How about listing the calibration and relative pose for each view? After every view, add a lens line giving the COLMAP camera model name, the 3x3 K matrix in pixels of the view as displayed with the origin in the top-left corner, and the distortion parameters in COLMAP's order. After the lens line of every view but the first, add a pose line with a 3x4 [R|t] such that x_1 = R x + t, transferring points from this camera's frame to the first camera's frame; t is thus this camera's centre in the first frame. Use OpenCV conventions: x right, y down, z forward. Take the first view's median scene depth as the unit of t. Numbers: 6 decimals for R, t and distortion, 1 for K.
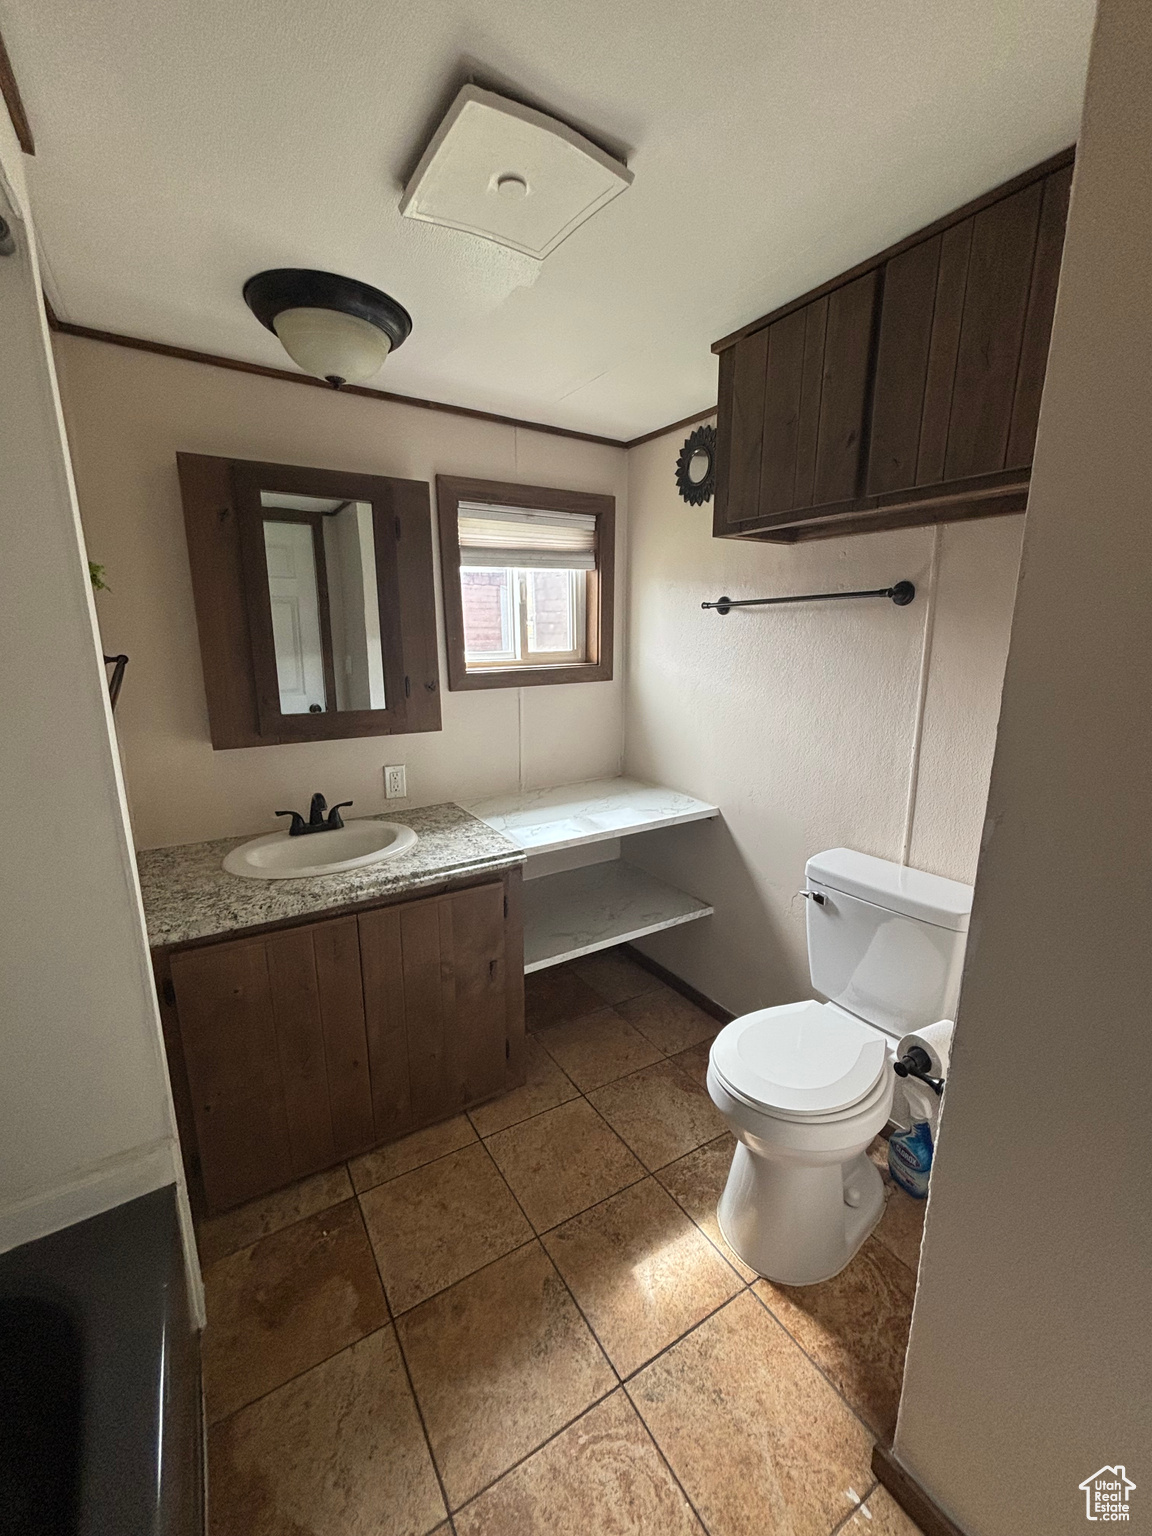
lens RADIAL K [[625.6, 0, 577.3], [0, 625.6, 767.4], [0, 0, 1]] dist [0.016352, 0.000268]
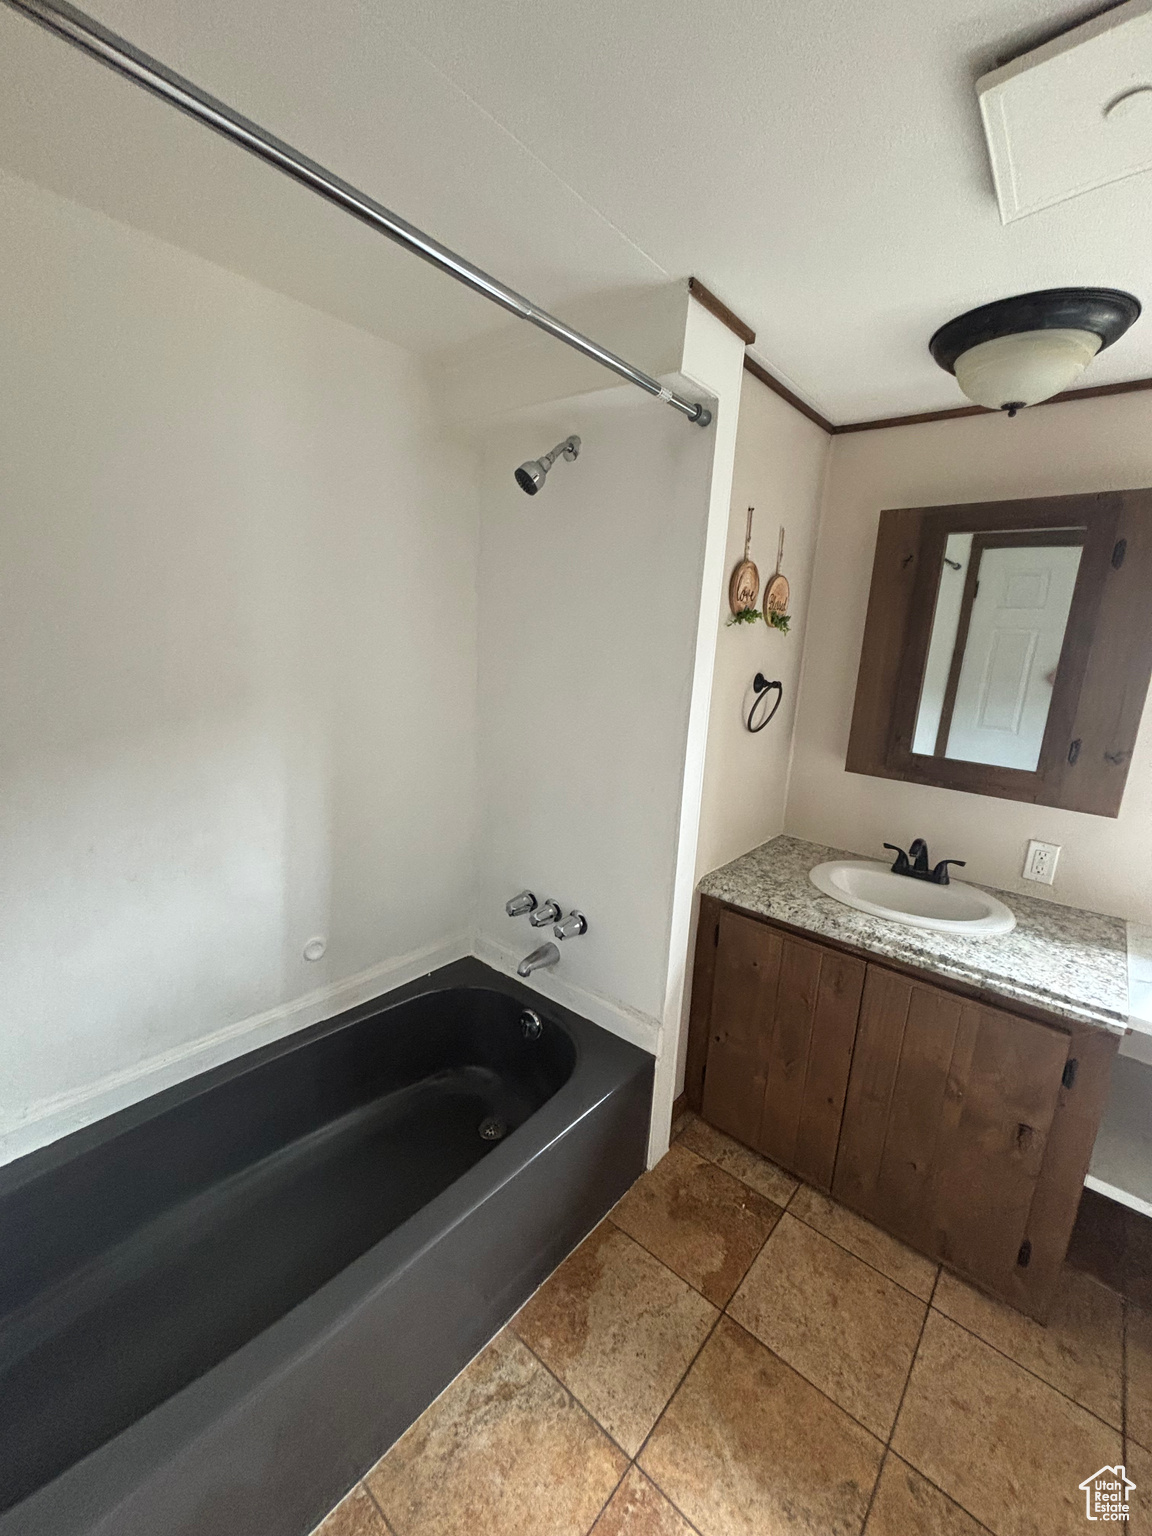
lens RADIAL K [[625.6, 0, 580.3], [0, 625.6, 769.1], [0, 0, 1]] dist [0.016352, 0.000268]
pose [[0.309295, 0.225628, -0.923812, 0.325390], [-0.255249, 0.955495, 0.147908, -0.078763], [0.916070, 0.190055, 0.353121, 0.178439]]
